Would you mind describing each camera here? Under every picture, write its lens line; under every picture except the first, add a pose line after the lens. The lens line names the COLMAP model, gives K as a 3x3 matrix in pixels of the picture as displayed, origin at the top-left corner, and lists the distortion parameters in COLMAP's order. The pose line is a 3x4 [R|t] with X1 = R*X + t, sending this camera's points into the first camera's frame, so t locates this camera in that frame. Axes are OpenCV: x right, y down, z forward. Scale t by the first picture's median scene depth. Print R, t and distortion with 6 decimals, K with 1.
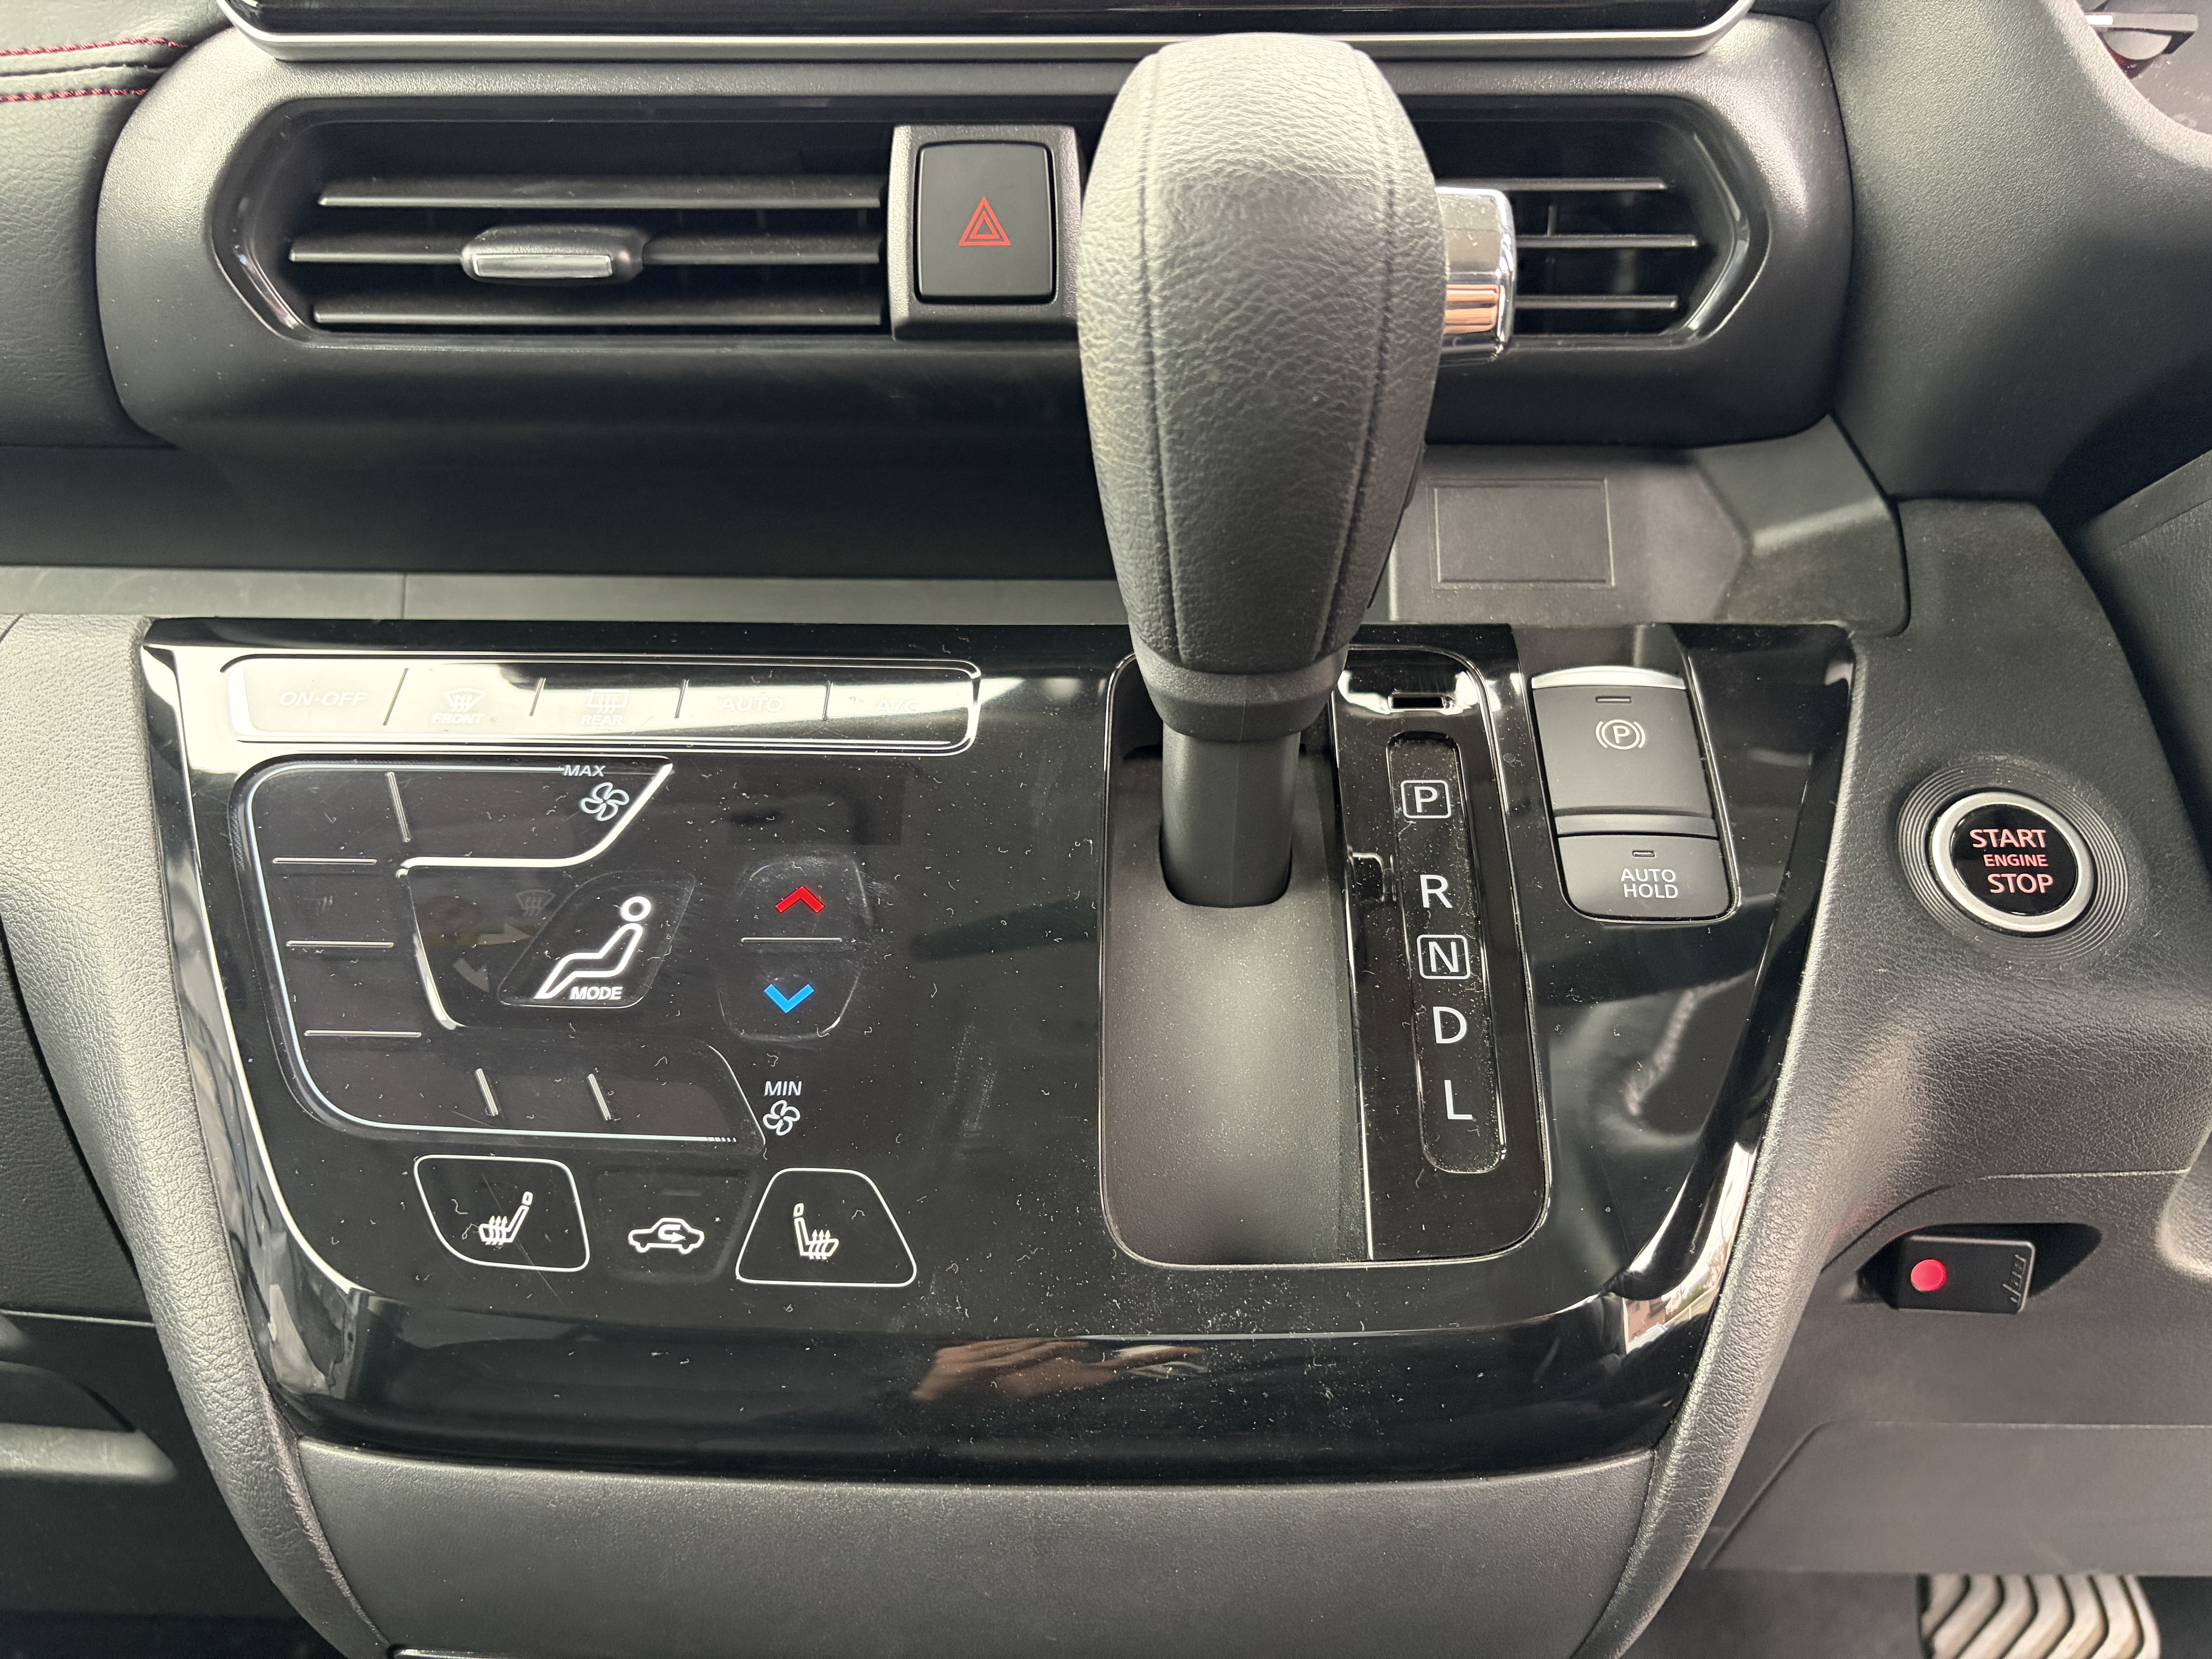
lens RADIAL K [[1707.5, 0, 1117.6], [0, 1707.5, 823.3], [0, 0, 1]] dist [0.048113, -0.056086]
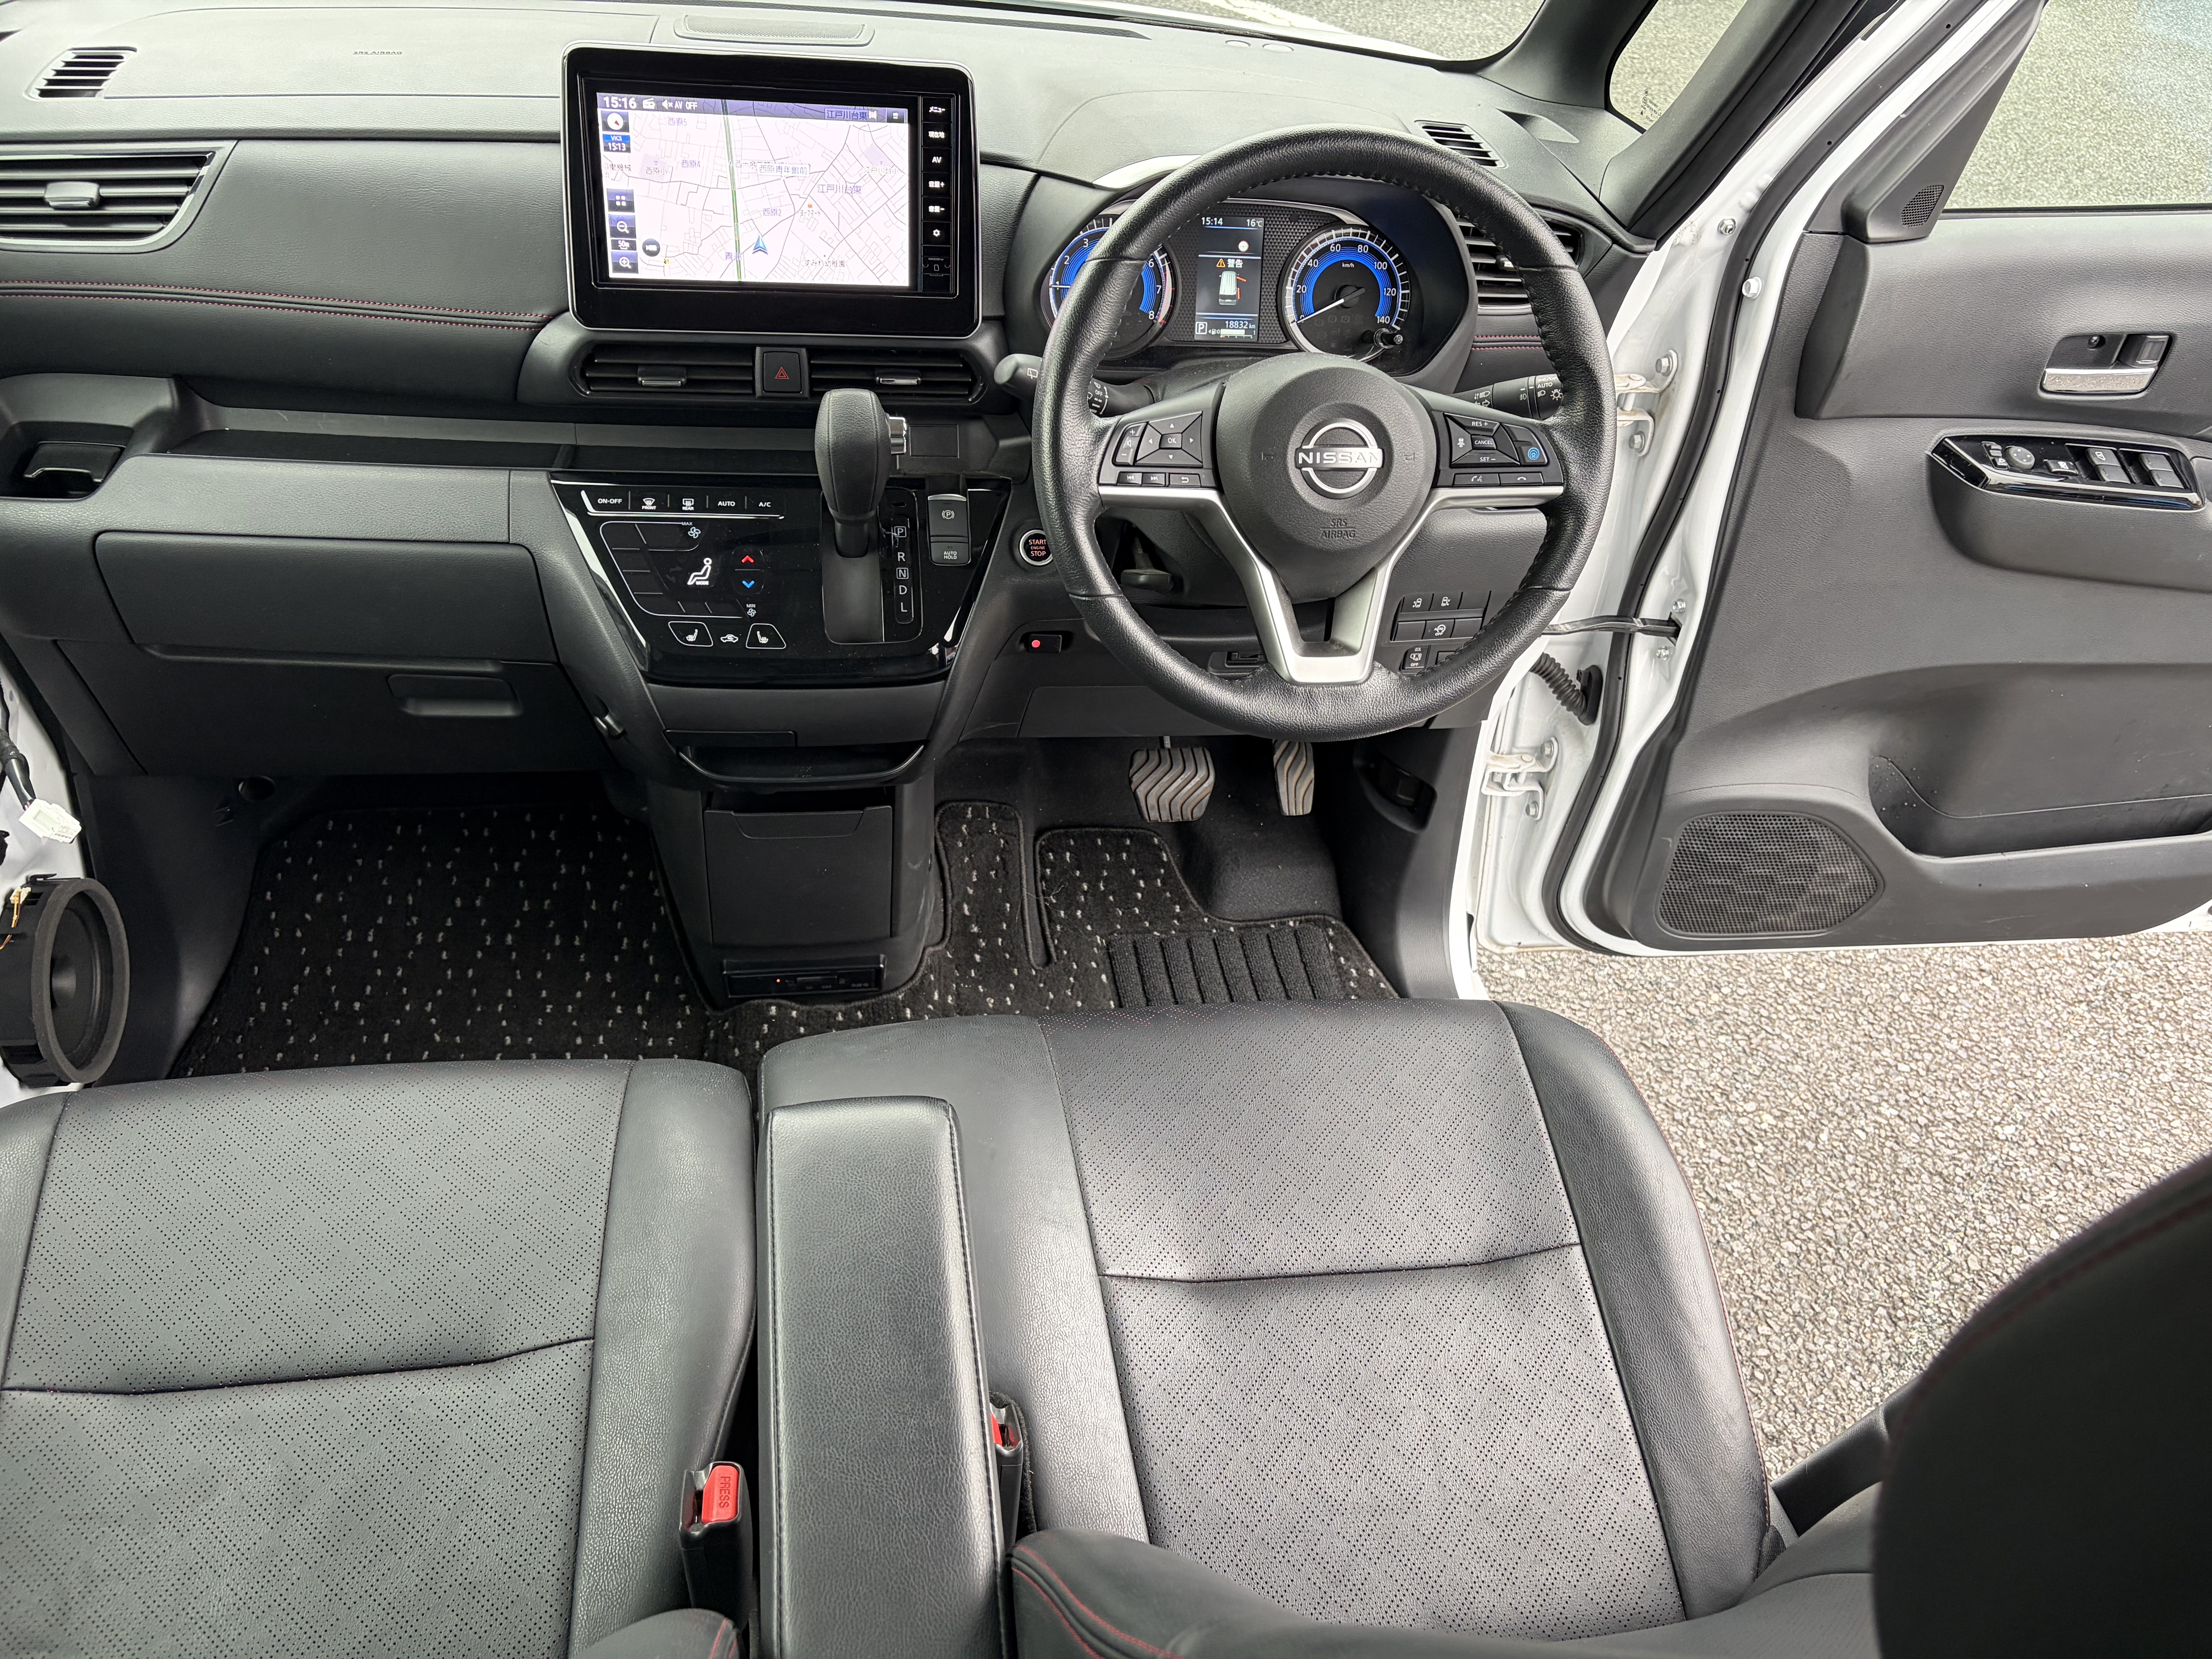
lens RADIAL K [[1707.5, 0, 1103.8], [0, 1707.5, 867.1], [0, 0, 1]] dist [0.048113, -0.056086]
pose [[0.984749, -0.038423, 0.169688, -0.070563], [-0.026856, 0.930050, 0.366450, -0.828522], [-0.171898, -0.365419, 0.914833, -3.316168]]
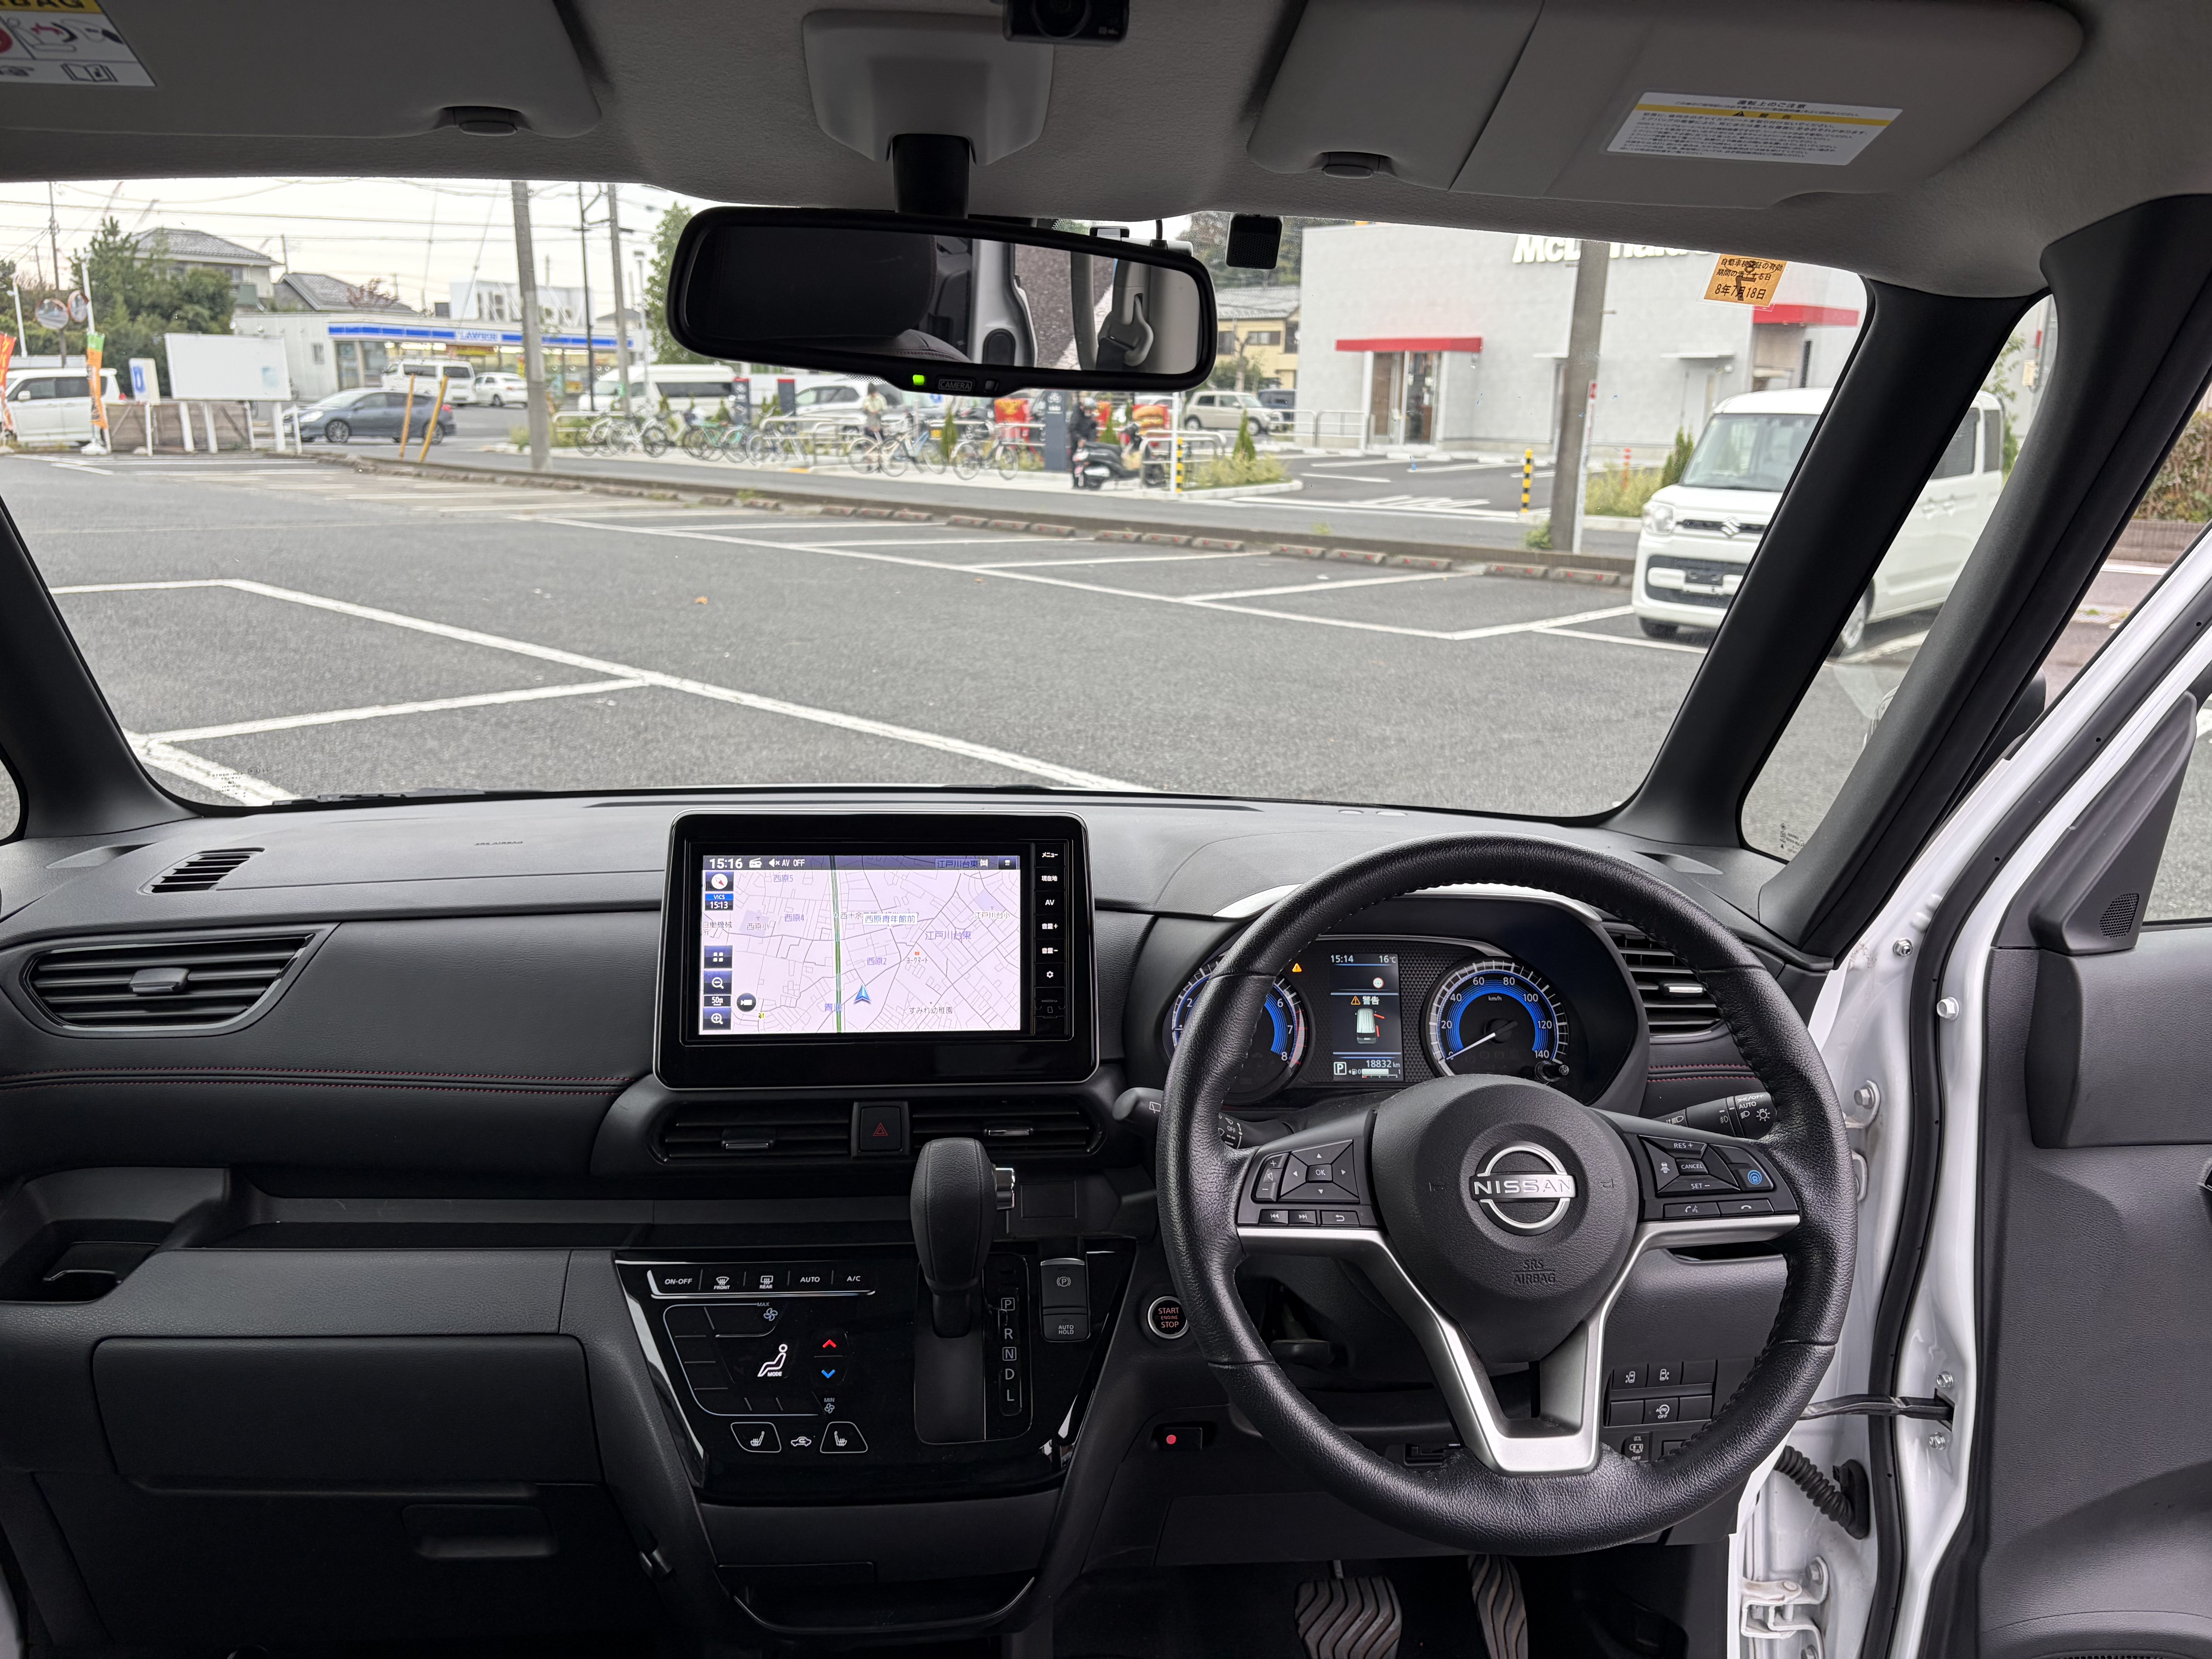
lens RADIAL K [[1707.5, 0, 1108.5], [0, 1707.5, 822.6], [0, 0, 1]] dist [0.048113, -0.056086]
pose [[0.994362, -0.005232, 0.105914, 0.017802], [0.017790, 0.992858, -0.117966, -0.612077], [-0.104541, 0.119185, 0.987353, -2.774549]]
